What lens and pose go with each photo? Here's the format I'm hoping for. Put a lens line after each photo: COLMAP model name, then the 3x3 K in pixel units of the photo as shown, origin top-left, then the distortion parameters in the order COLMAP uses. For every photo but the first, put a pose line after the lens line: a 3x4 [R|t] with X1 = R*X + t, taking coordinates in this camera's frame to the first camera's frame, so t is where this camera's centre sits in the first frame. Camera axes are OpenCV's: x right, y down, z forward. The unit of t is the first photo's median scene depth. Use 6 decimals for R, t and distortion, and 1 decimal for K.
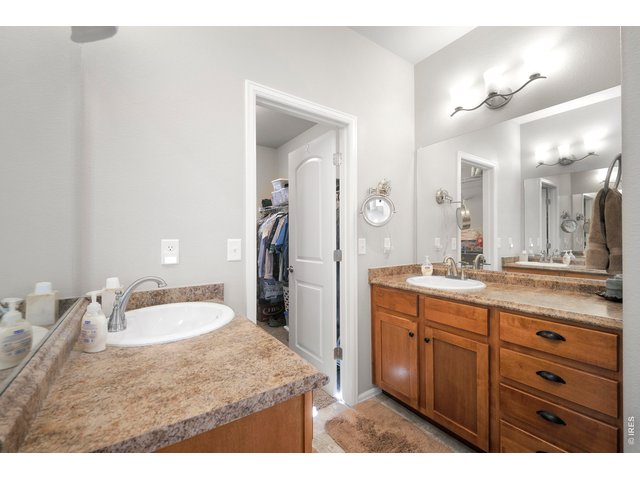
lens RADIAL K [[271.6, 0, 319.9], [0, 271.6, 237.6], [0, 0, 1]] dist [-0.001082, 0.000208]
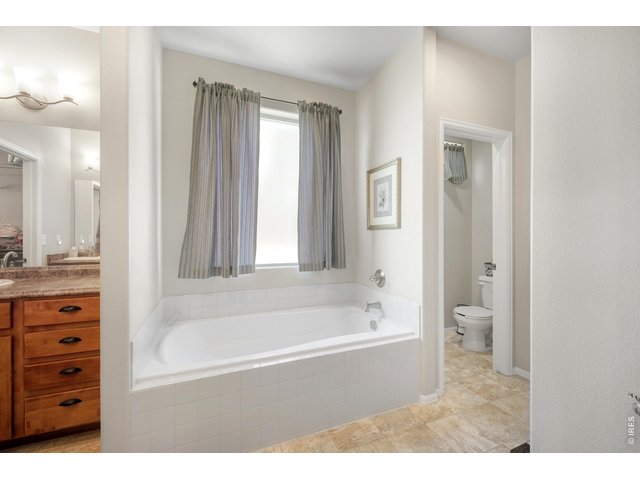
lens RADIAL K [[271.6, 0, 320.4], [0, 271.6, 235.1], [0, 0, 1]] dist [-0.001082, 0.000208]
pose [[0.225549, 0.000479, 0.974232, -0.136870], [-0.002787, 0.999996, 0.000154, -0.000797], [-0.974228, -0.002750, 0.225549, -0.408774]]
